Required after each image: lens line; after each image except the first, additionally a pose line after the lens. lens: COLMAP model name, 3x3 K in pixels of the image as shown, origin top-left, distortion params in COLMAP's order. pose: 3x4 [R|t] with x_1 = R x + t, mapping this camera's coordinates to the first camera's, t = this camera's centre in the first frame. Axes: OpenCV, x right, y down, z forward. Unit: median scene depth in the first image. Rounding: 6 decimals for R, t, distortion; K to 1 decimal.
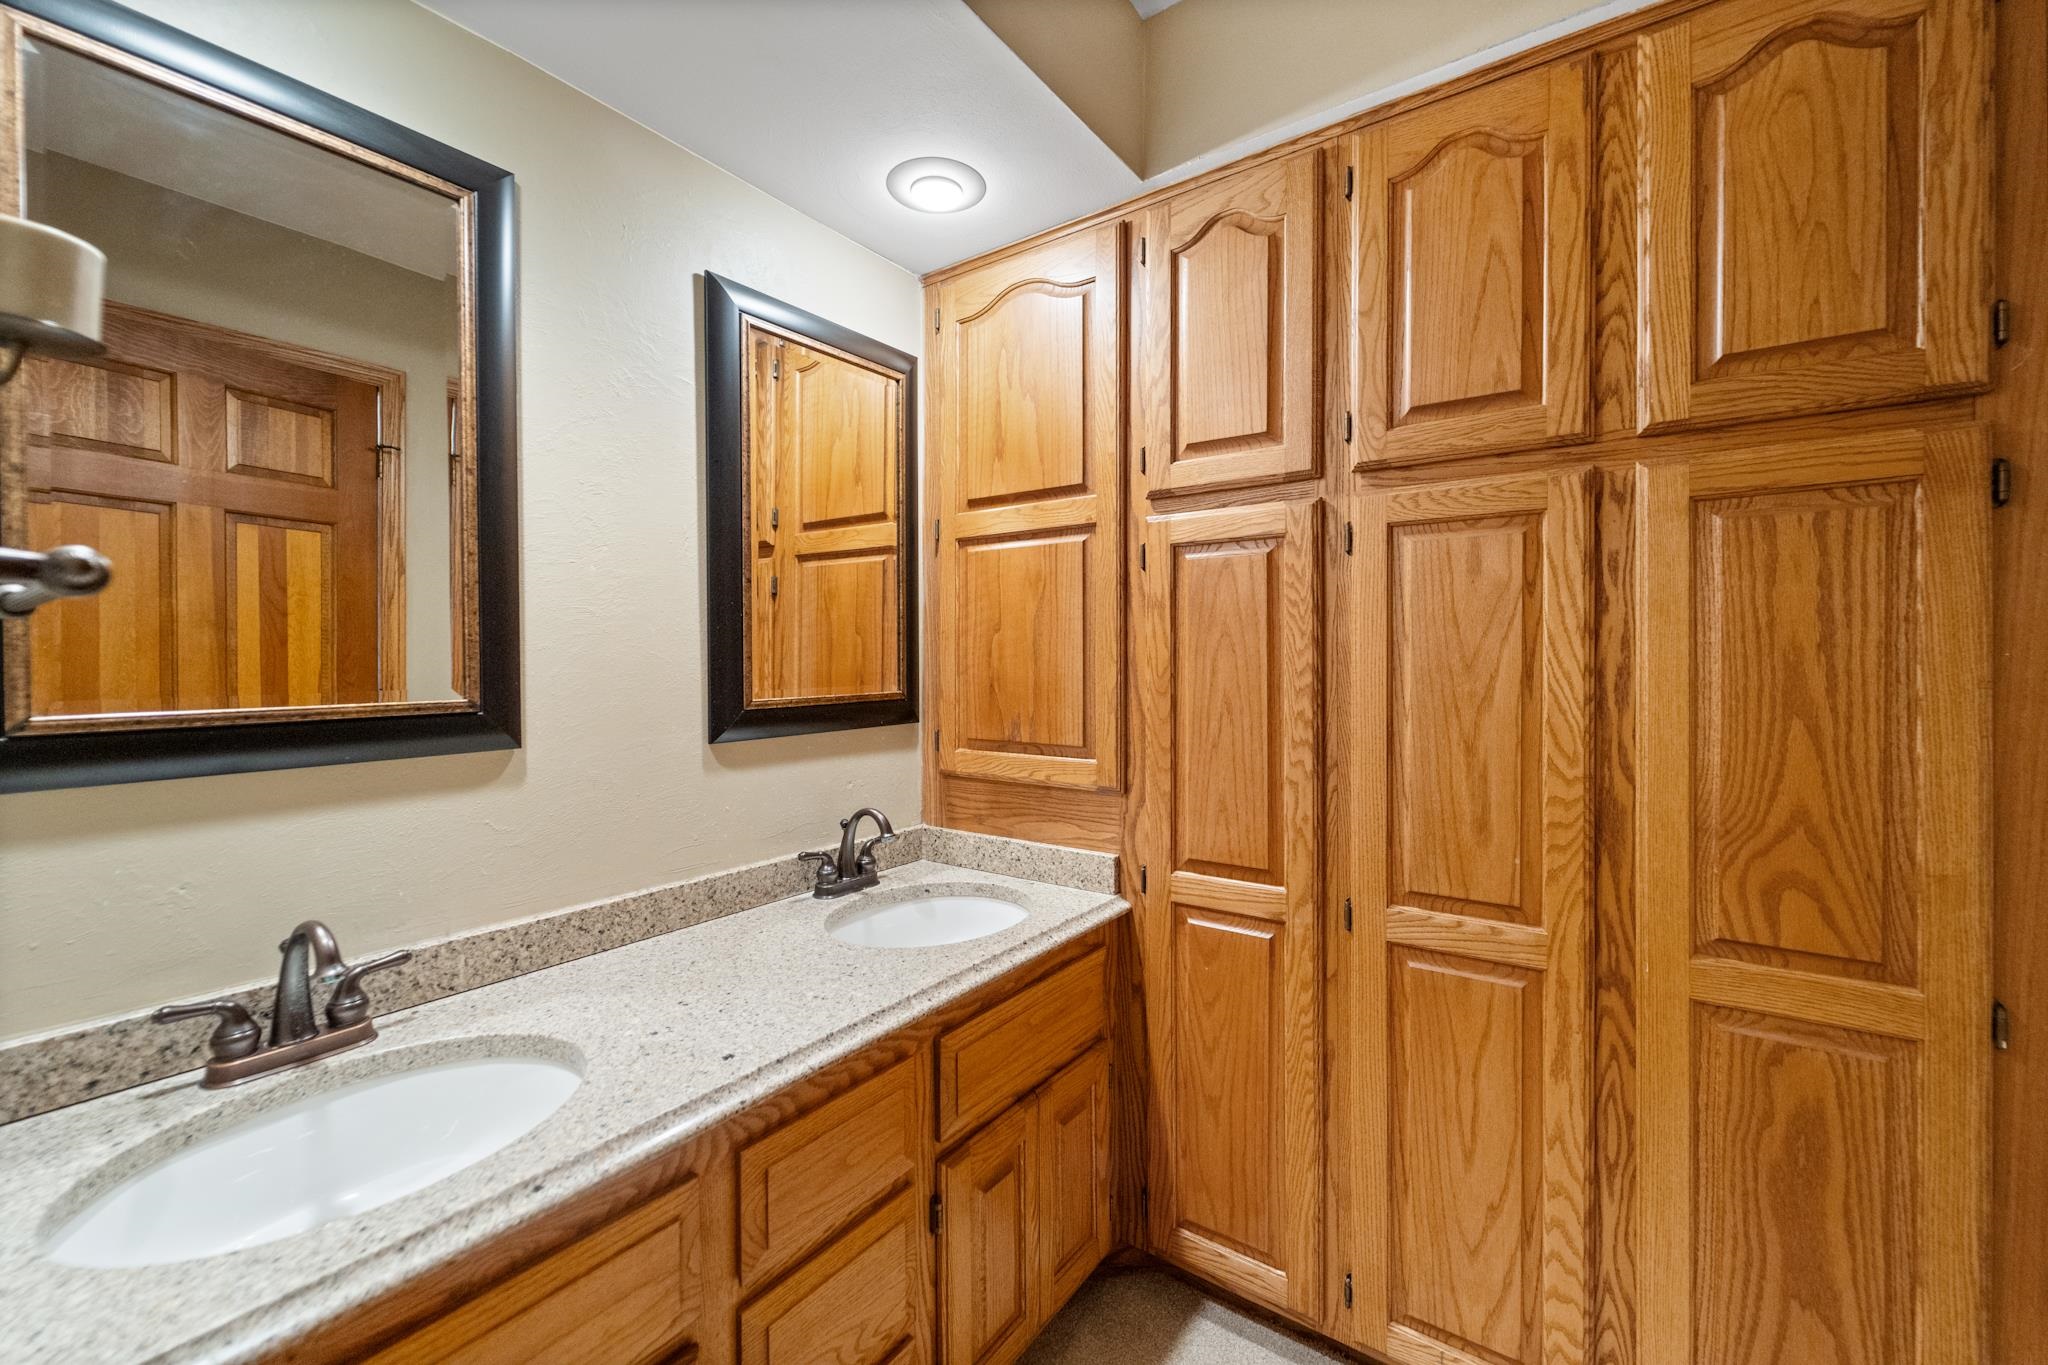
lens RADIAL K [[820.6, 0, 1029.6], [0, 820.6, 663.5], [0, 0, 1]] dist [-0.000656, -0.000119]
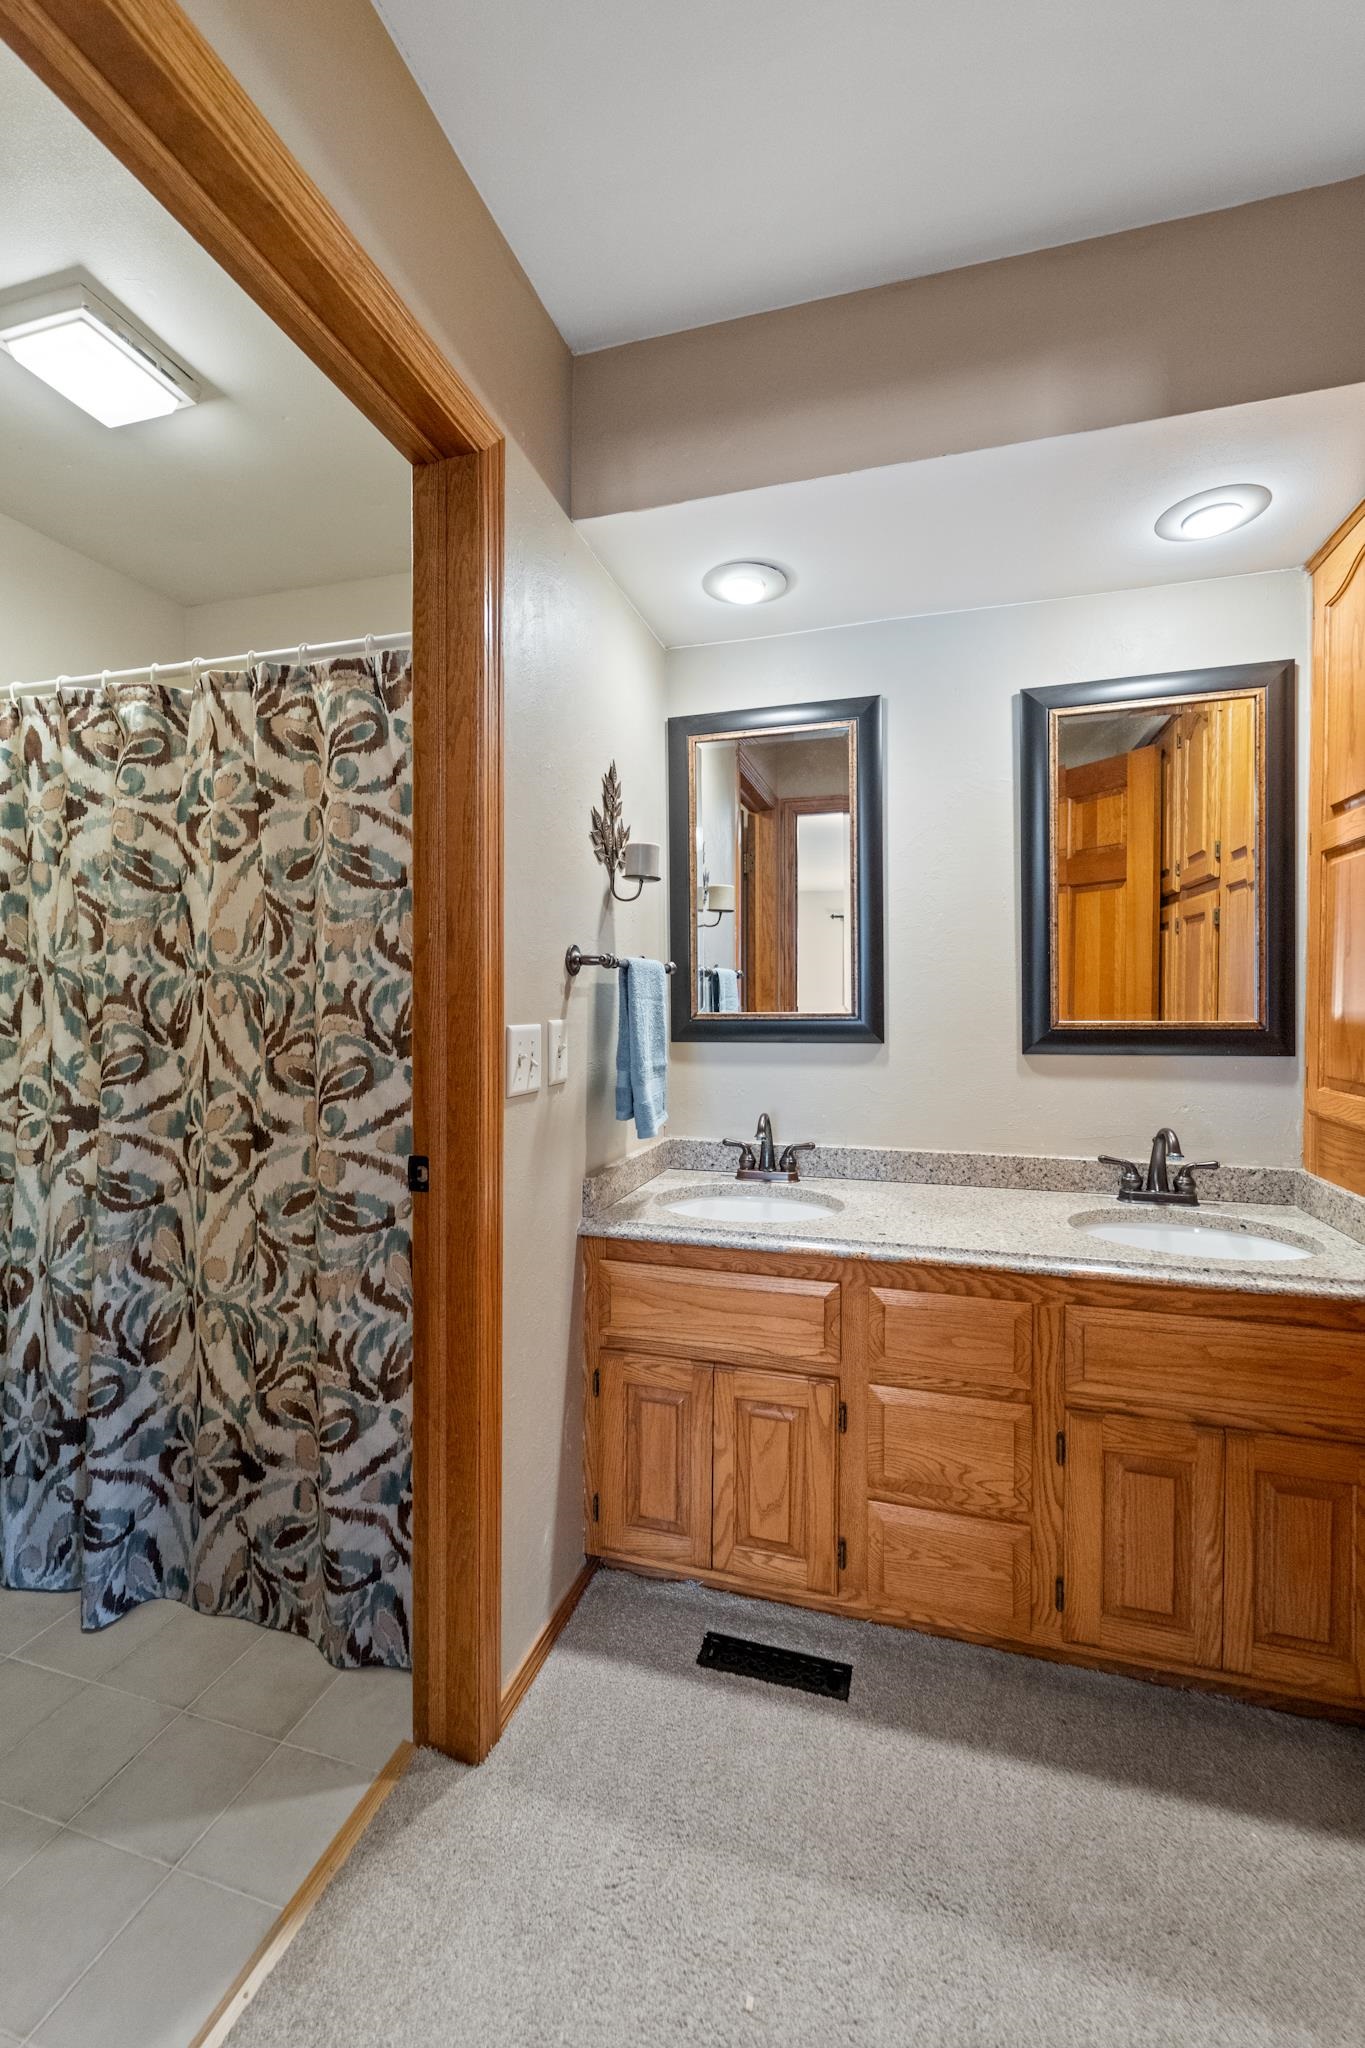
lens RADIAL K [[820.6, 0, 682.3], [0, 820.6, 1003.8], [0, 0, 1]] dist [-0.000656, -0.000119]
pose [[0.335471, 0.008509, -0.942012, 0.655126], [-0.004263, 0.999963, 0.007514, 0.011389], [0.942041, 0.001494, 0.335495, 0.058524]]
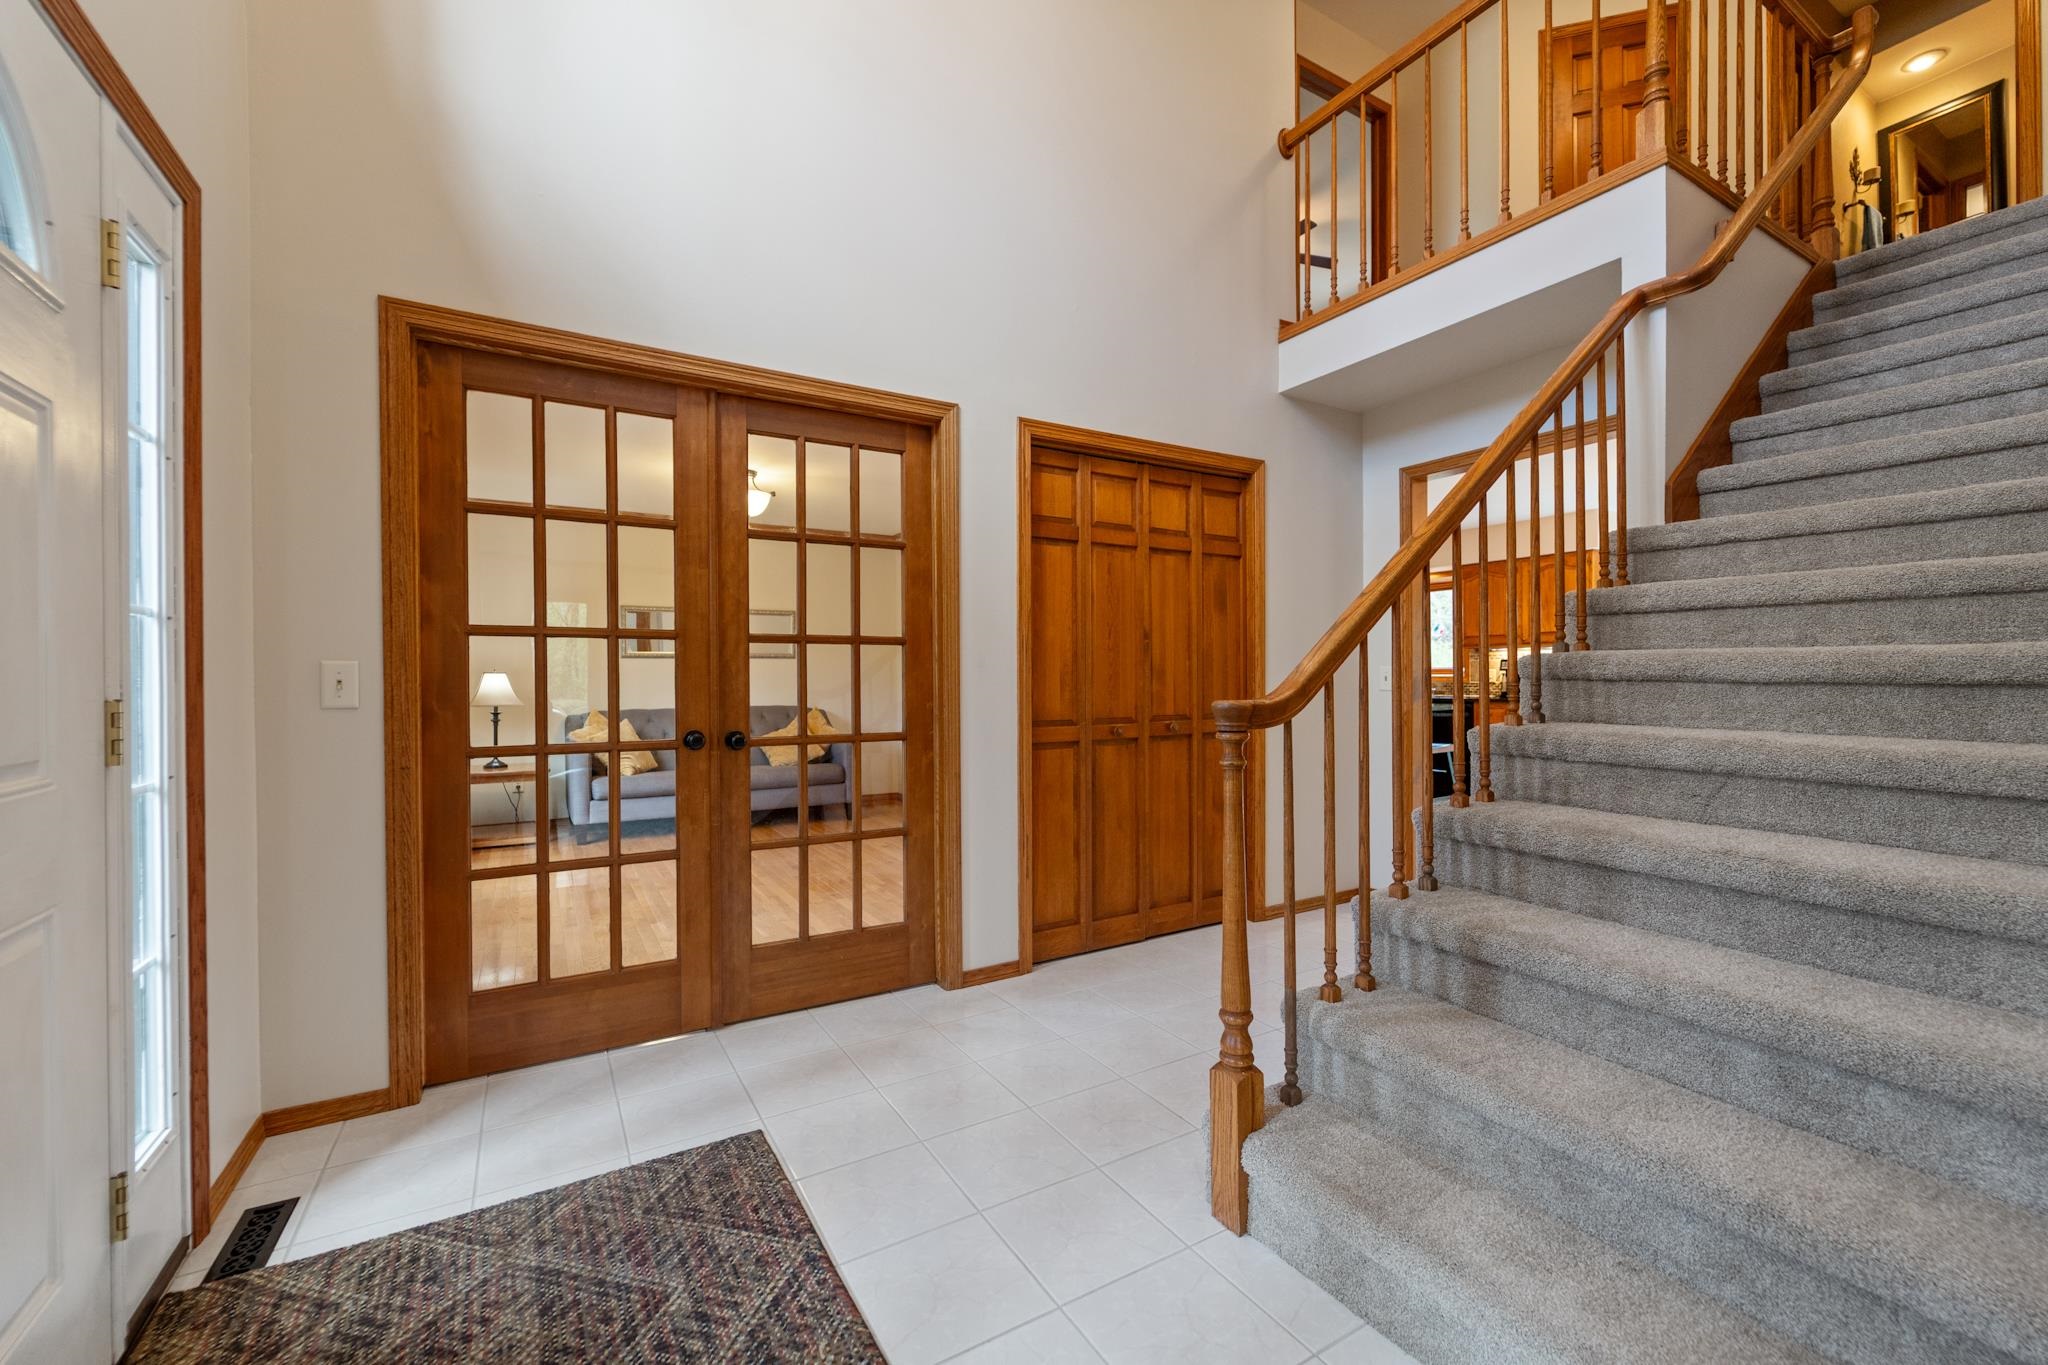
lens RADIAL K [[818.9, 0, 1020.8], [0, 818.9, 679.6], [0, 0, 1]] dist [-0.001358, -0.000550]
pose [[-0.395856, 0.005733, -0.918295, 4.014262], [0.003992, 0.999982, 0.004522, 1.860925], [0.918304, -0.001876, -0.395872, -1.491664]]
